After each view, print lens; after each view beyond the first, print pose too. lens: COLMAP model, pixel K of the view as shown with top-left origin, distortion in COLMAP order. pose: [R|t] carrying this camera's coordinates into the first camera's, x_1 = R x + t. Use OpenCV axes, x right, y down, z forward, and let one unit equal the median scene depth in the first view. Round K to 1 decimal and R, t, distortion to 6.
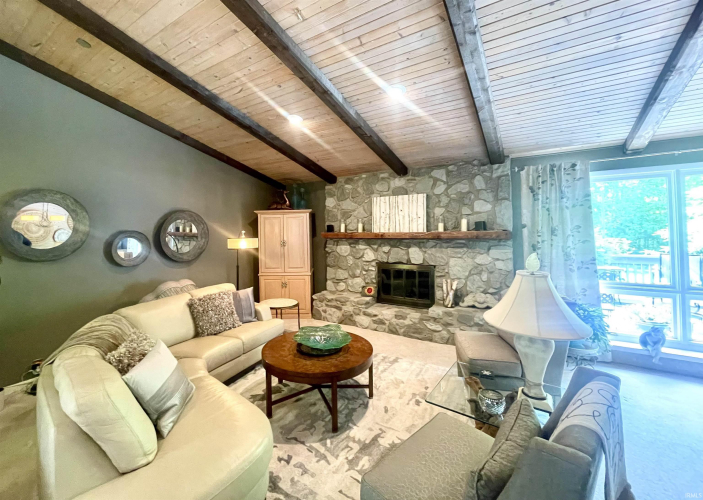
lens RADIAL K [[308.9, 0, 329.4], [0, 308.9, 218.4], [0, 0, 1]] dist [-0.002557, -0.000757]
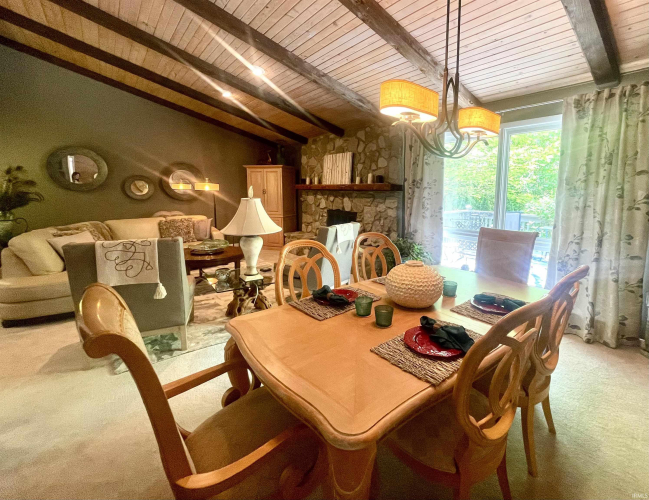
lens RADIAL K [[296.6, 0, 355.2], [0, 296.6, 222.5], [0, 0, 1]] dist [-0.004479, -0.000384]
pose [[0.970246, 0.062341, -0.233958, 0.698493], [-0.029749, 0.989657, 0.140335, 0.032198], [0.240287, -0.129199, 0.962065, -0.146422]]
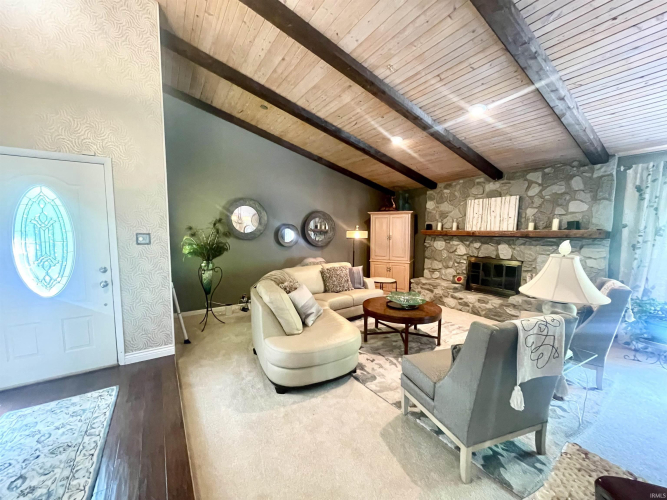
lens RADIAL K [[269.2, 0, 332.1], [0, 269.2, 250.6], [0, 0, 1]] dist [-0.003991, 0.000310]
pose [[0.919902, 0.054814, -0.388298, 0.096157], [-0.013415, 0.994002, 0.108536, 0.021834], [0.391918, -0.094634, 0.915120, -0.171704]]
